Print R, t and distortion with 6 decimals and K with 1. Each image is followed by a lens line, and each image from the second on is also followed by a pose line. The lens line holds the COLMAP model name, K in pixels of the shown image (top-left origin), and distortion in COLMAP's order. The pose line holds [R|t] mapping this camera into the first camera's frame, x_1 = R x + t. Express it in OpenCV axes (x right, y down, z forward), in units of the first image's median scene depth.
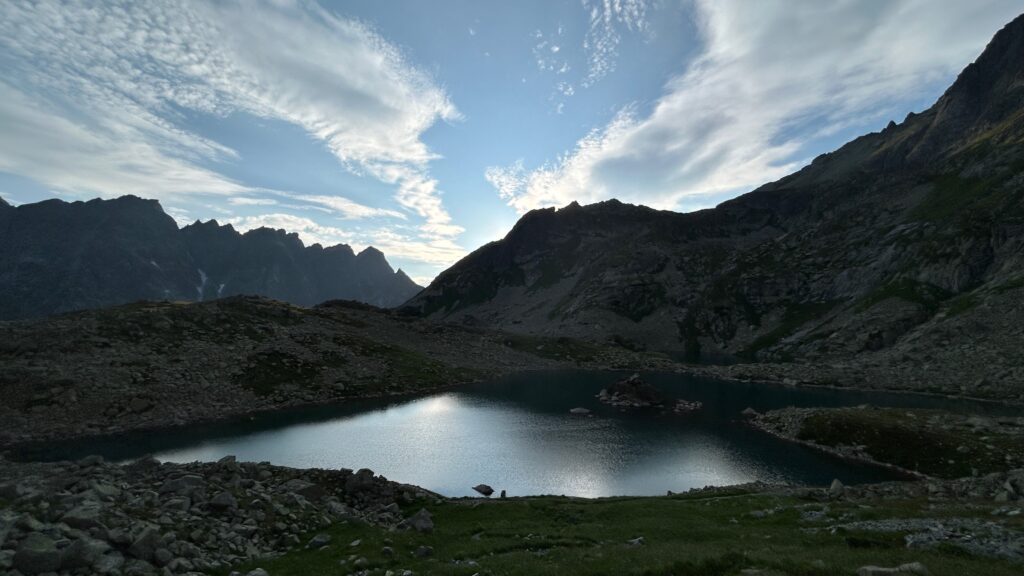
lens RADIAL K [[417.5, 0, 513.0], [0, 417.5, 275.6], [0, 0, 1]] dist [0.003243, 0.000725]
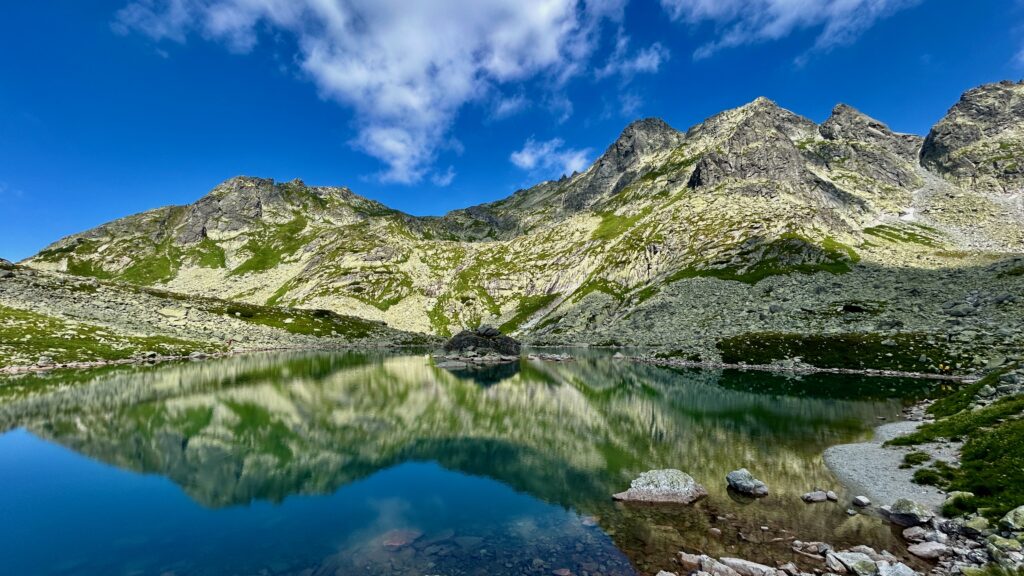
lens RADIAL K [[413.6, 0, 509.8], [0, 413.6, 286.4], [0, 0, 1]] dist [-0.000445, 0.000391]
pose [[0.782931, 0.068932, 0.618277, -0.084105], [-0.069099, 0.997328, -0.023691, 0.112884], [-0.618259, -0.024173, 0.785603, 0.245368]]
